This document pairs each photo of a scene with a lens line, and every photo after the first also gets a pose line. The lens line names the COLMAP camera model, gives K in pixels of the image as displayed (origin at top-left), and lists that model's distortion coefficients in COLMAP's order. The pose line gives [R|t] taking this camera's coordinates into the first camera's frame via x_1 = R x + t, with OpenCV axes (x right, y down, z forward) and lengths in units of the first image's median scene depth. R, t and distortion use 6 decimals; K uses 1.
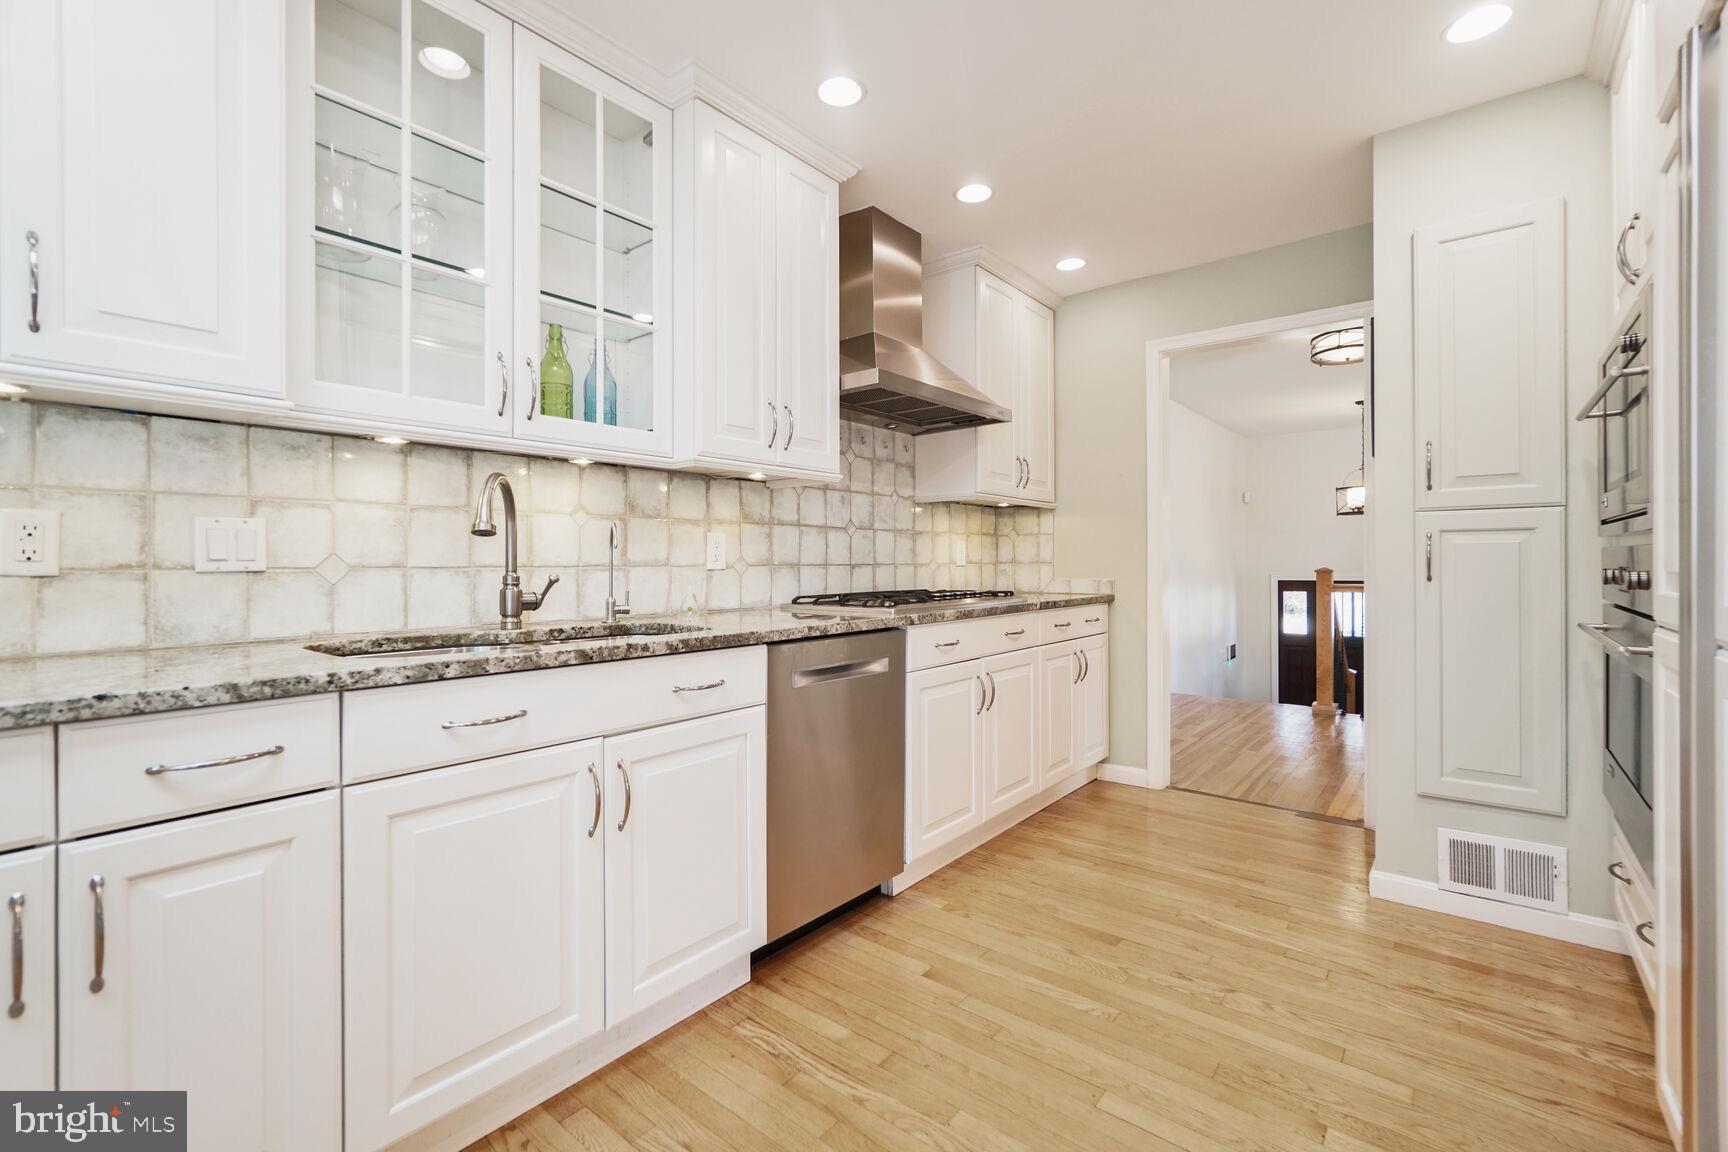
lens RADIAL K [[764.4, 0, 872.3], [0, 764.4, 561.0], [0, 0, 1]] dist [0.003659, 0.000978]
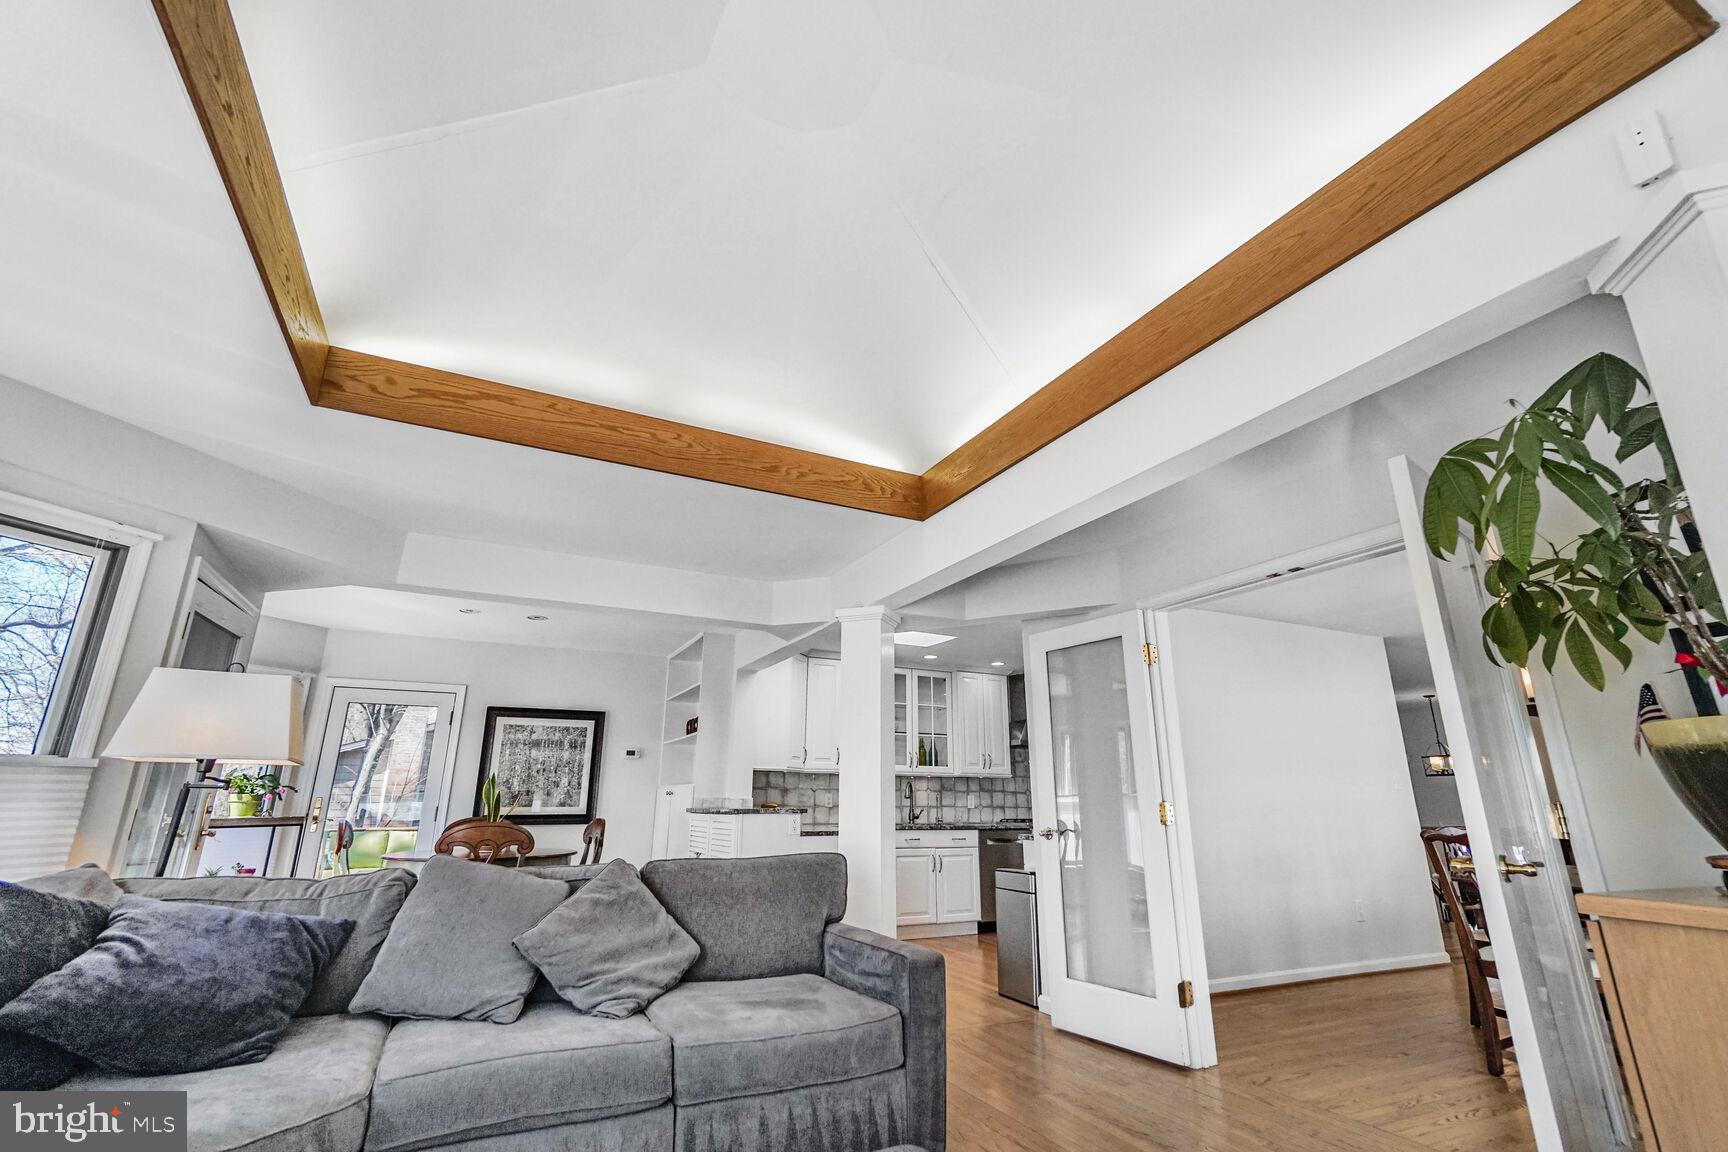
lens RADIAL K [[764.4, 0, 859.9], [0, 764.4, 566.7], [0, 0, 1]] dist [0.003659, 0.000978]
pose [[0.905663, -0.116714, -0.407618, 0.823991], [-0.009970, 0.955239, -0.295668, -0.003373], [0.423881, 0.271839, 0.863961, -2.281177]]
